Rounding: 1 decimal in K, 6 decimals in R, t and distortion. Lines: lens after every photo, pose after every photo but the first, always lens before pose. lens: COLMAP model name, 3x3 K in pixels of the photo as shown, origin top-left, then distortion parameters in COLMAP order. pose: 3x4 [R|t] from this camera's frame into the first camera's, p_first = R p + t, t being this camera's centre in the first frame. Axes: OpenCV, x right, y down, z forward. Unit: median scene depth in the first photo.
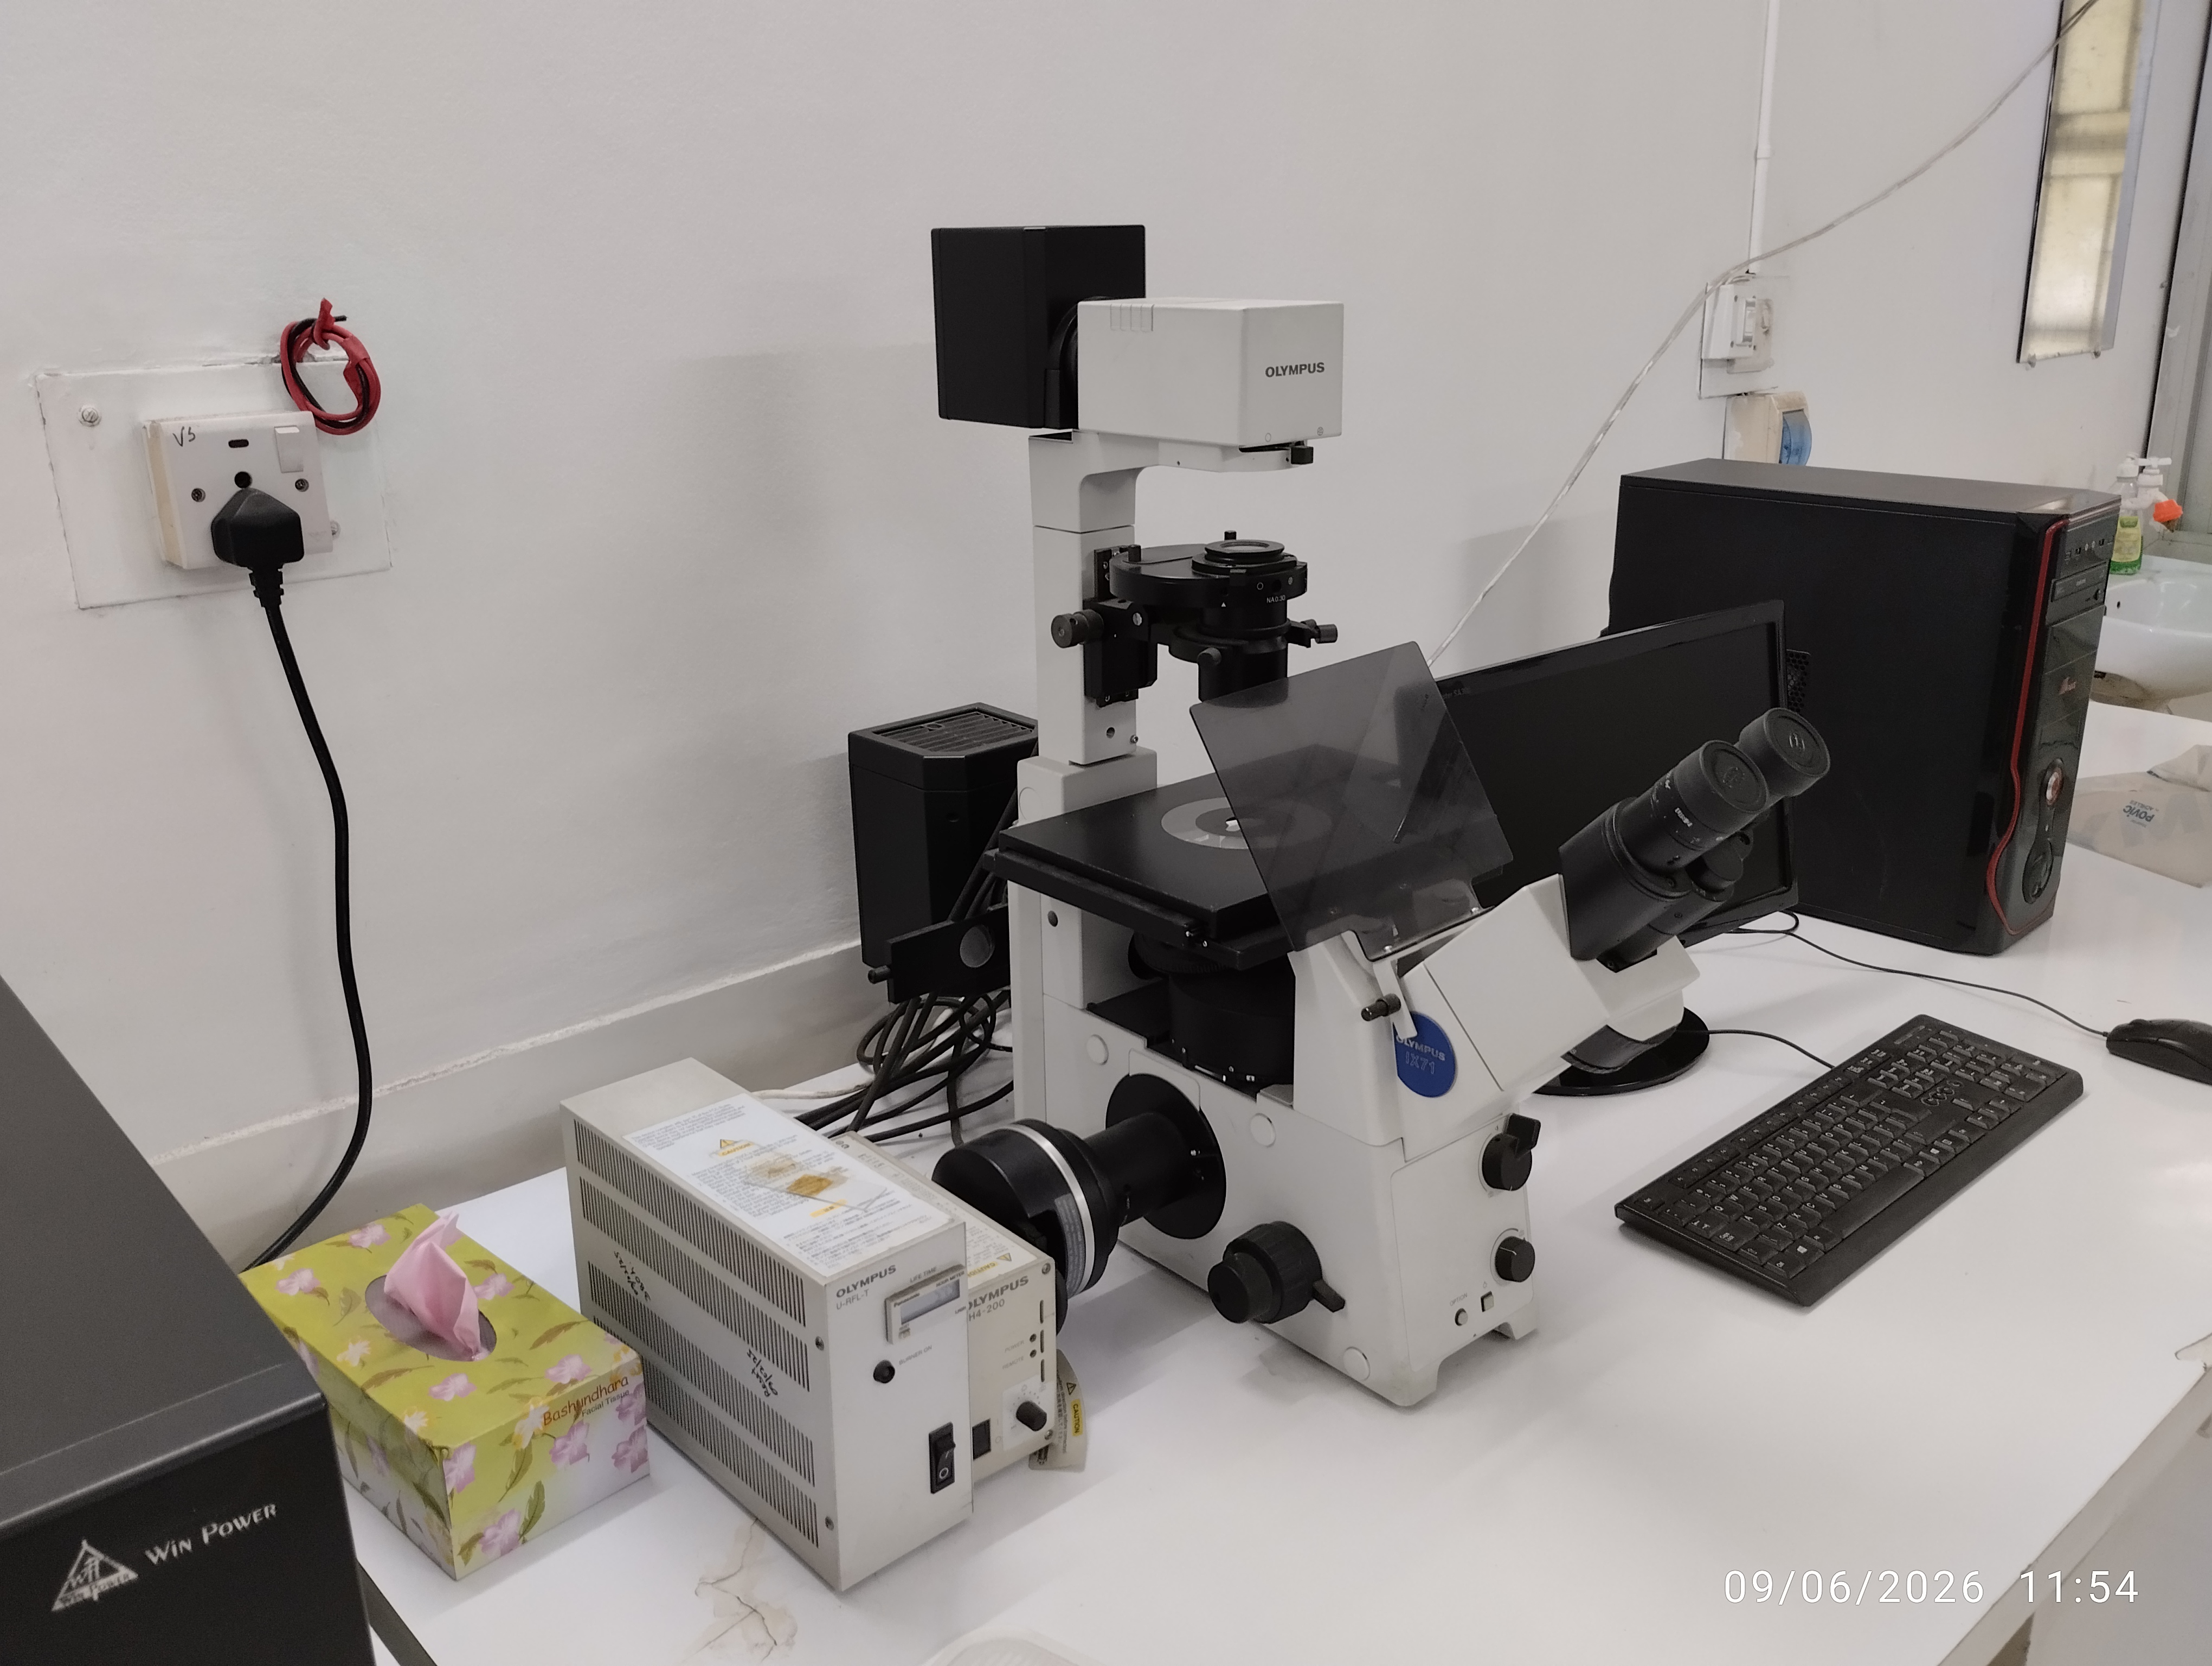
lens RADIAL K [[1857.4, 0, 1099.7], [0, 1857.4, 820.7], [0, 0, 1]] dist [0.062174, -0.087629]
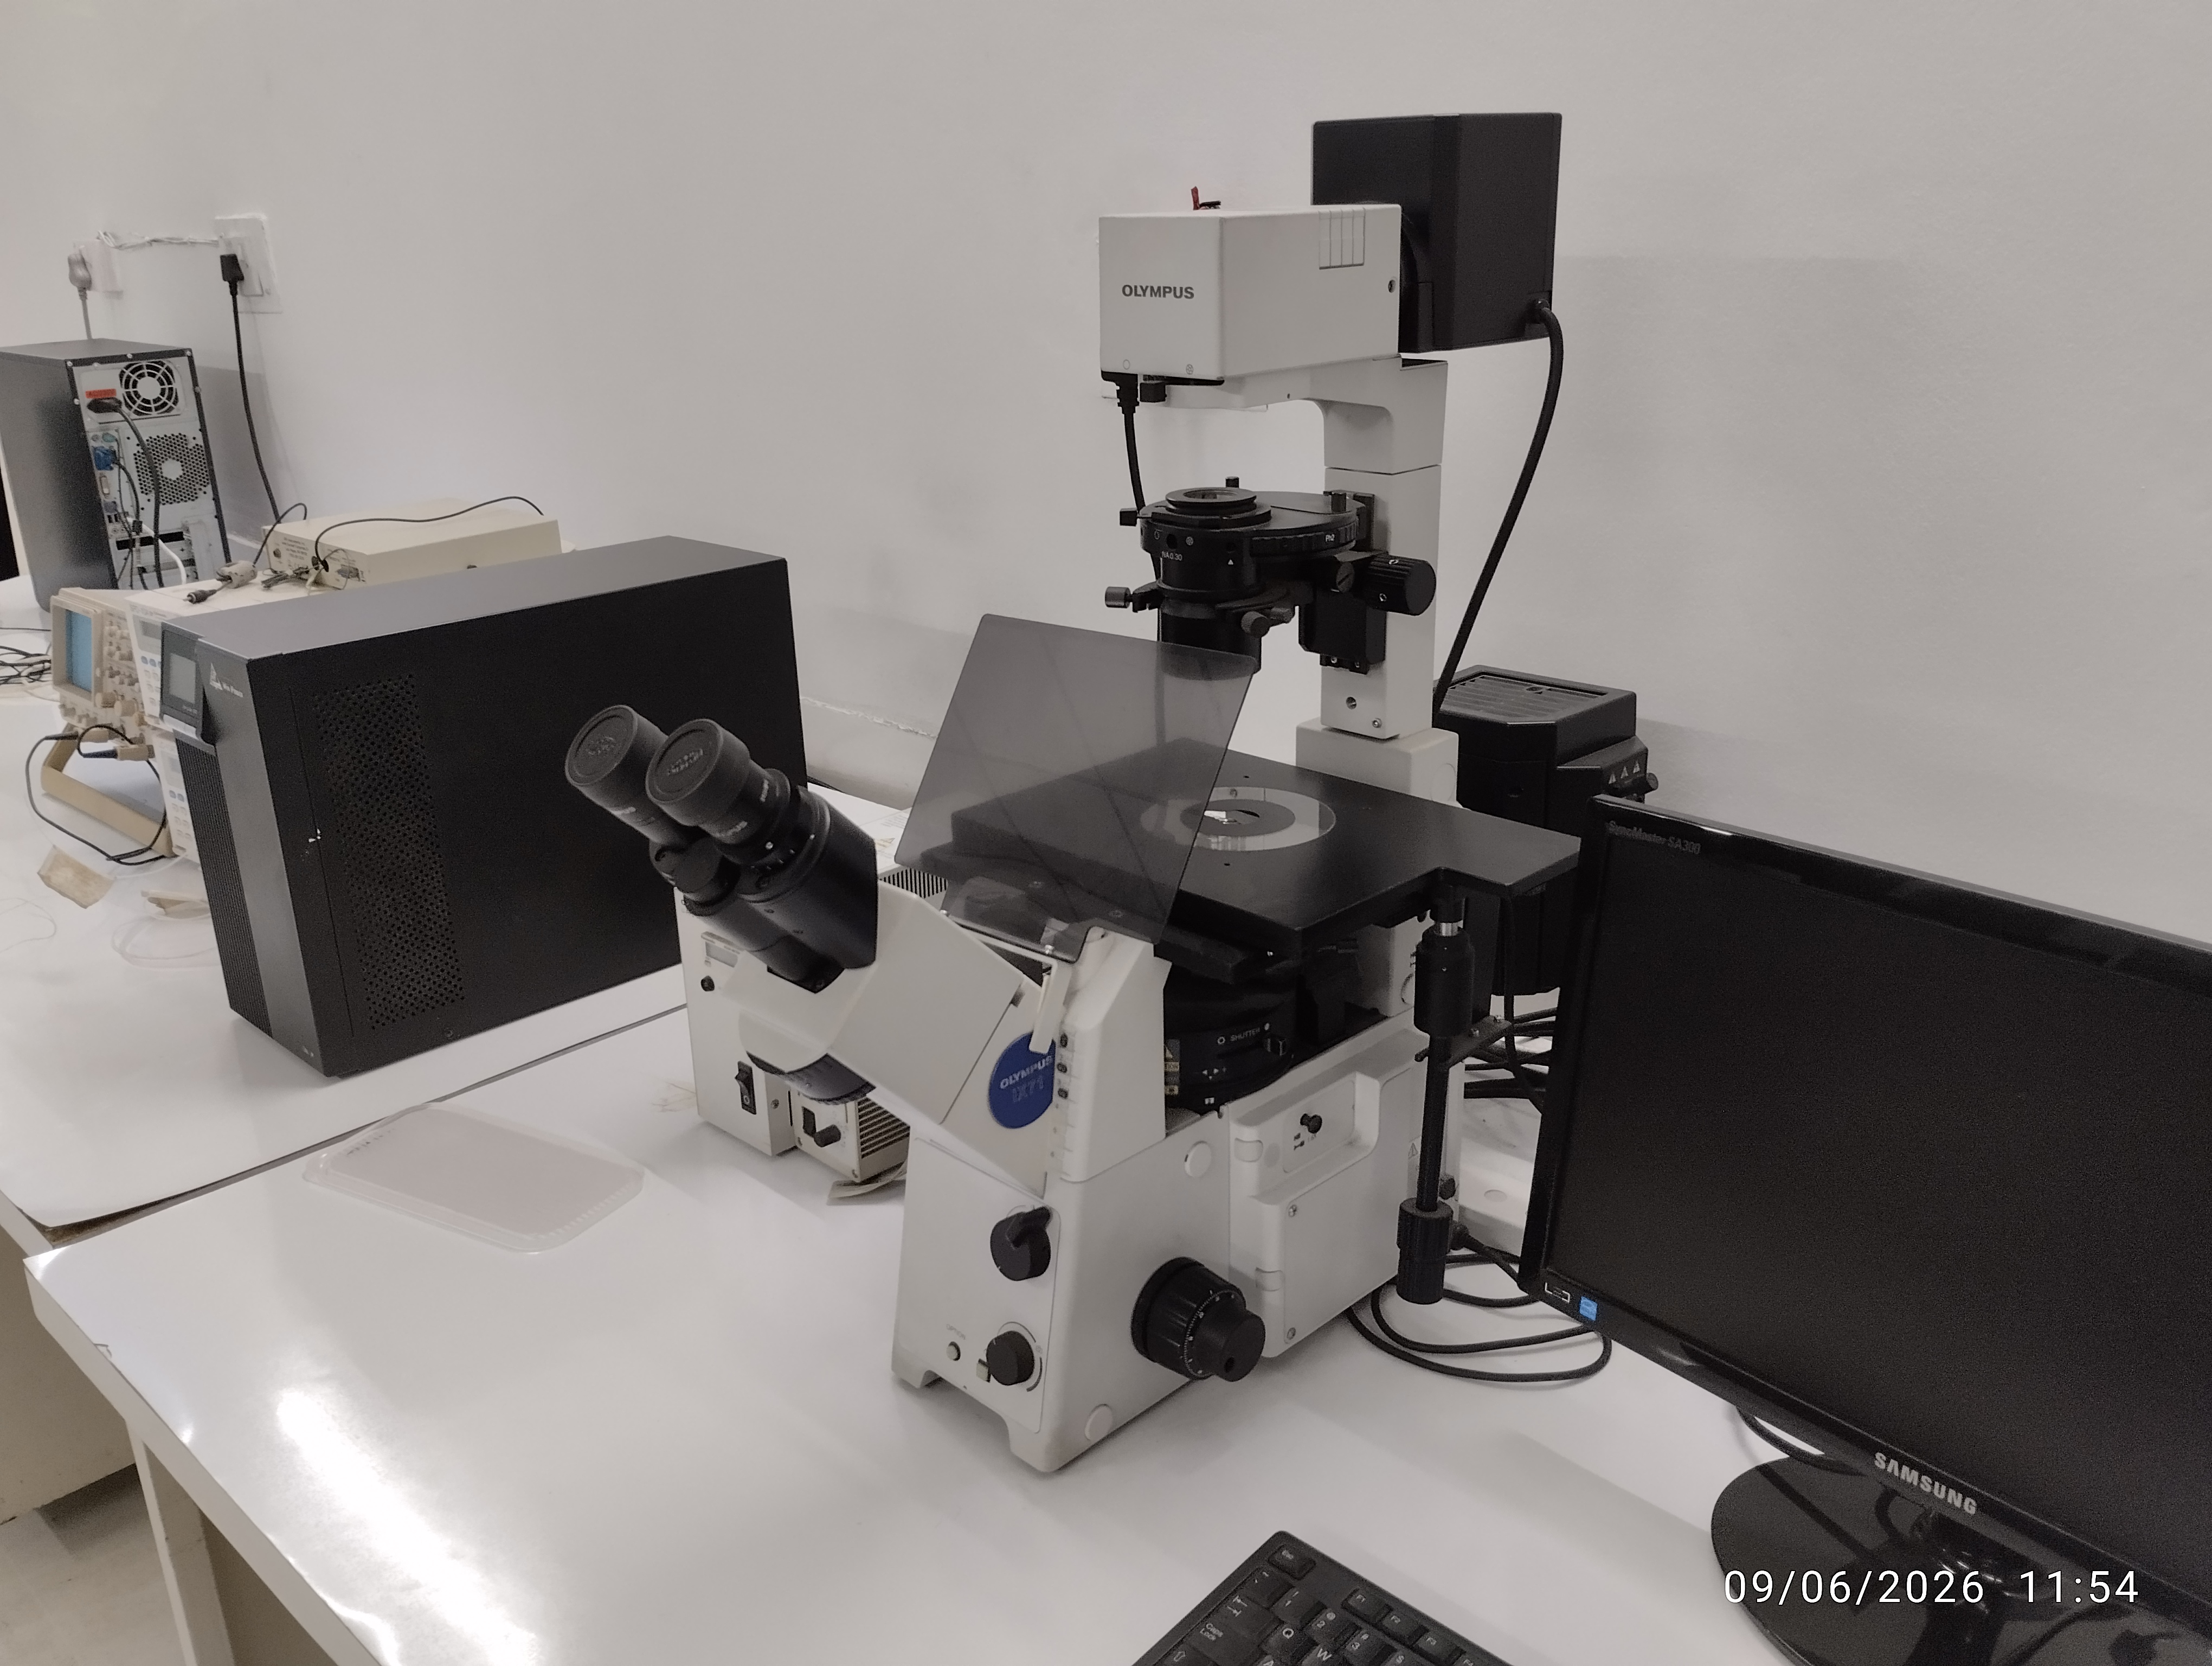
lens RADIAL K [[1857.4, 0, 1099.7], [0, 1857.4, 820.7], [0, 0, 1]] dist [0.062174, -0.087629]
pose [[0.057584, 0.341014, -0.938293, 0.963118], [-0.282708, 0.906952, 0.312273, -0.271561], [0.957476, 0.247281, 0.148633, 0.872659]]
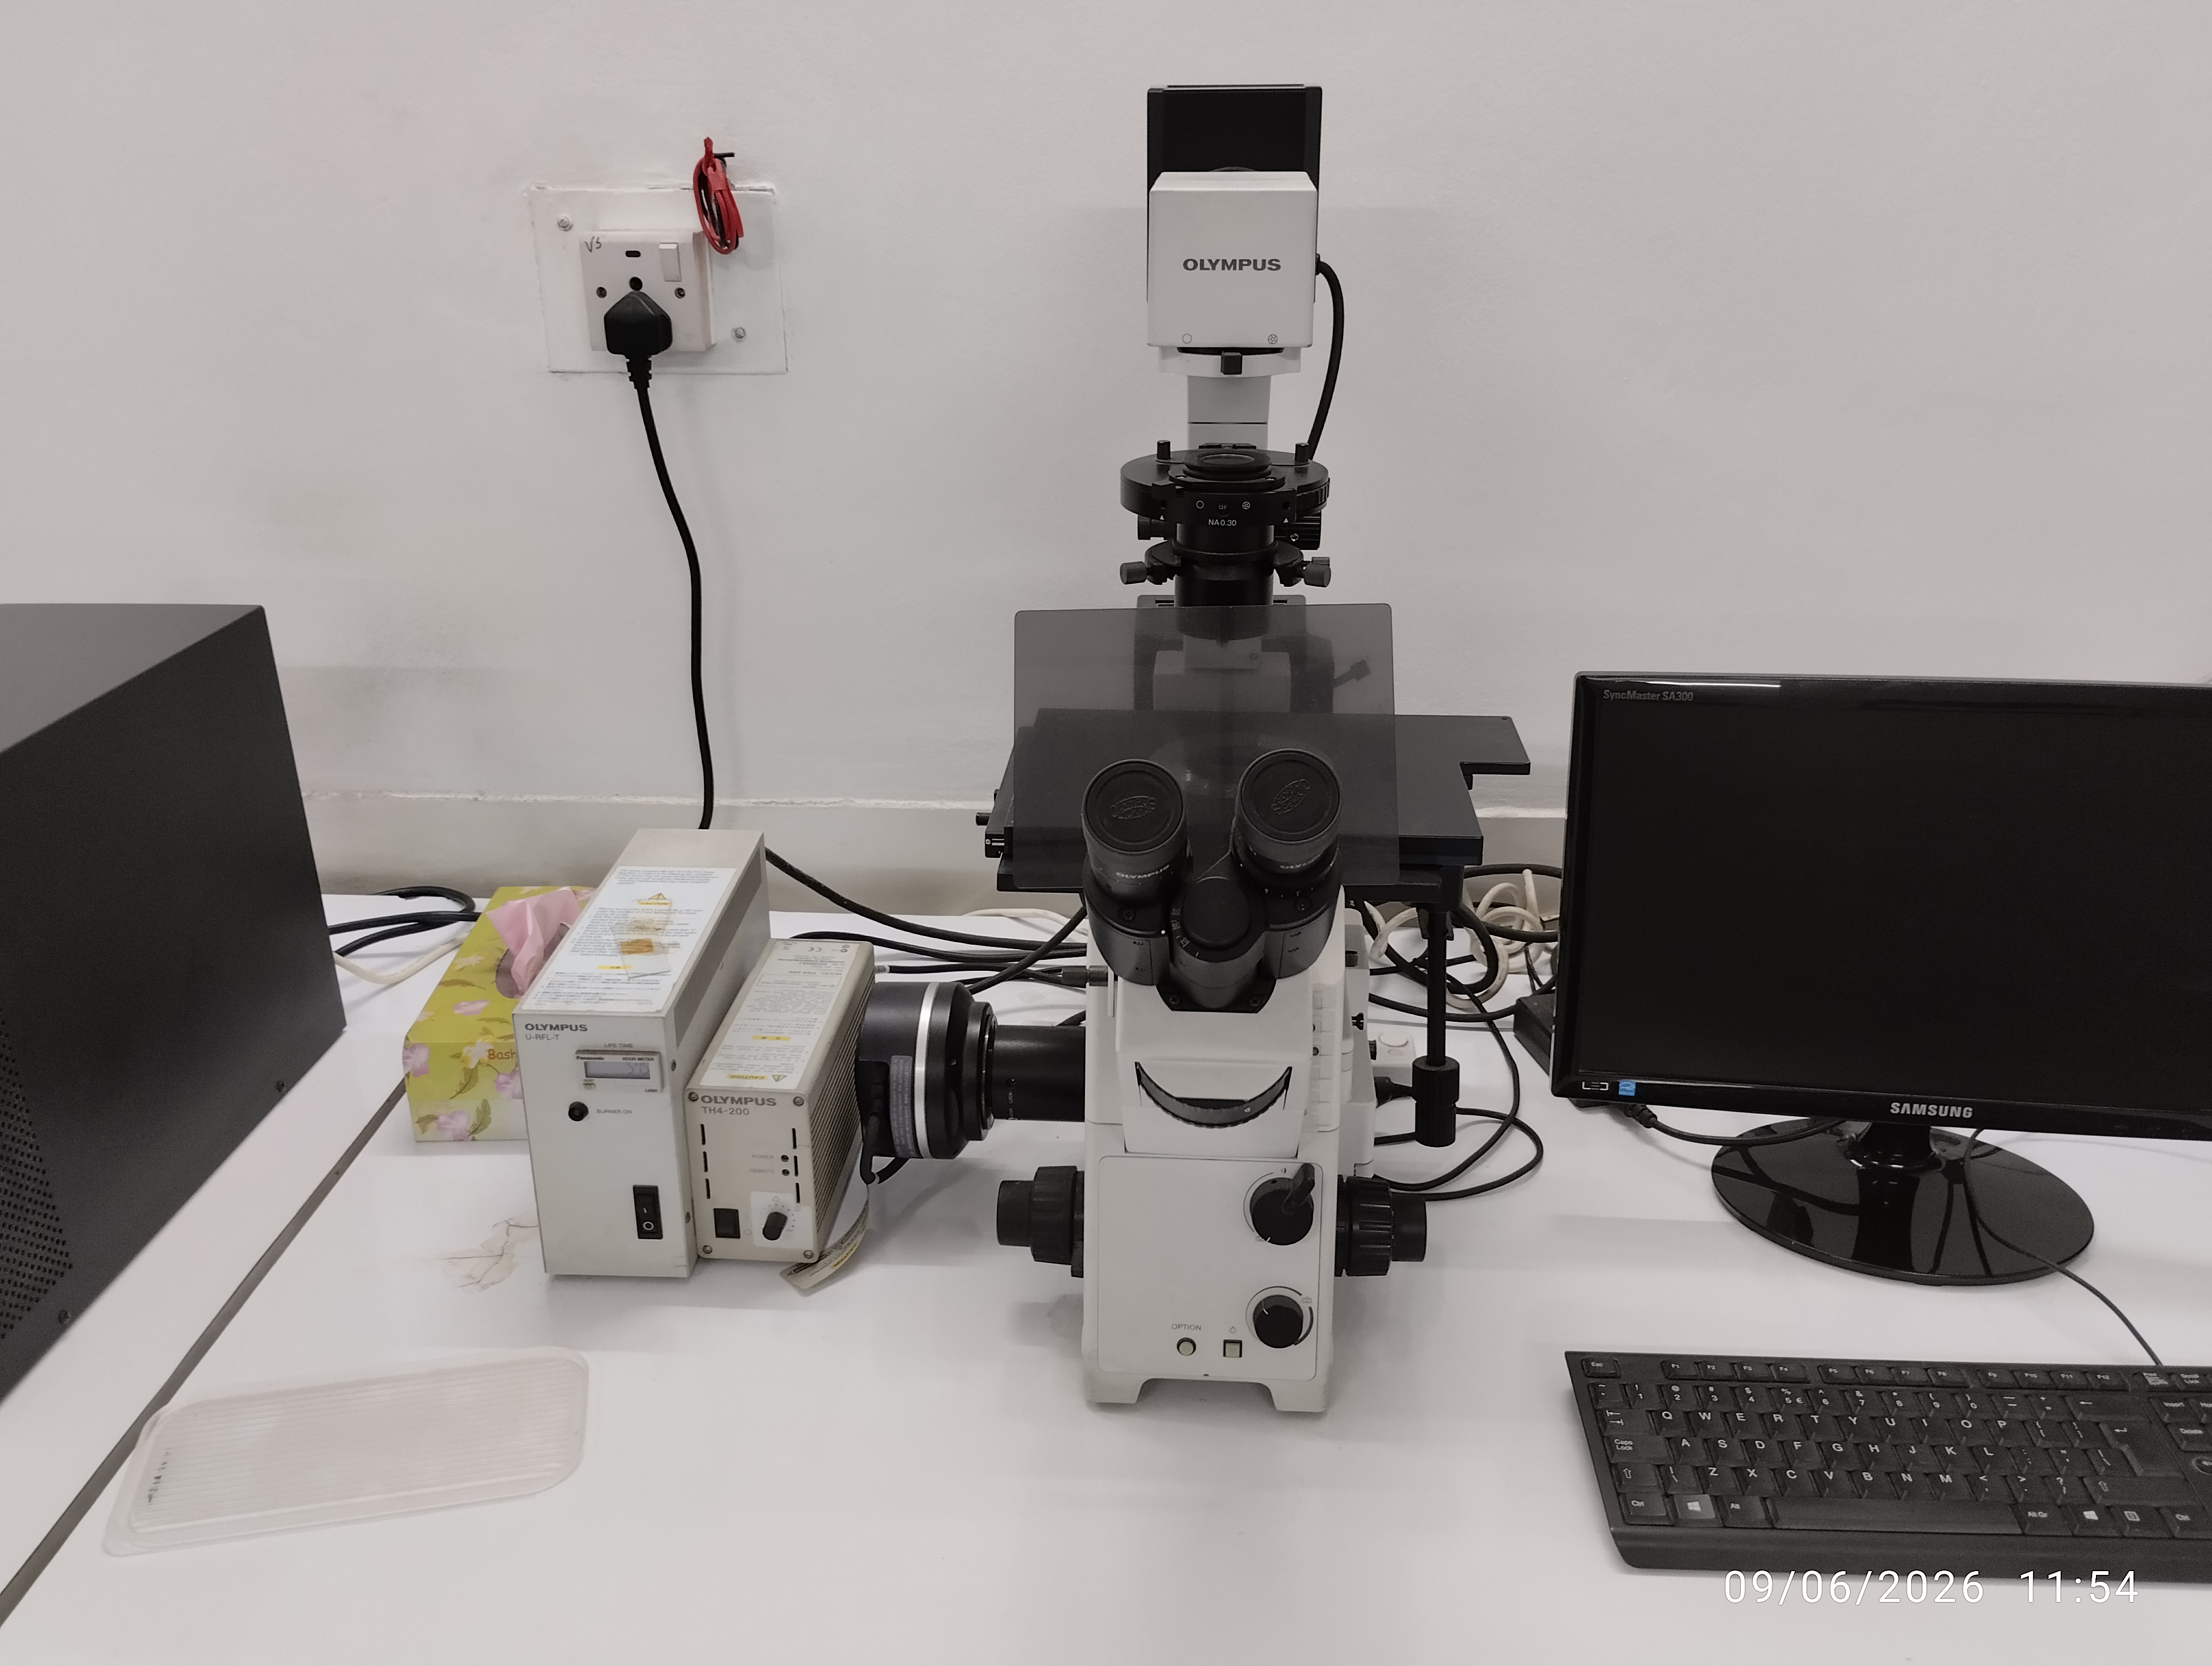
lens RADIAL K [[1857.4, 0, 1099.7], [0, 1857.4, 820.7], [0, 0, 1]] dist [0.062174, -0.087629]
pose [[0.705762, 0.279250, -0.651091, 0.681294], [-0.223505, 0.959868, 0.169410, -0.120761], [0.672269, 0.025959, 0.739851, 0.301785]]
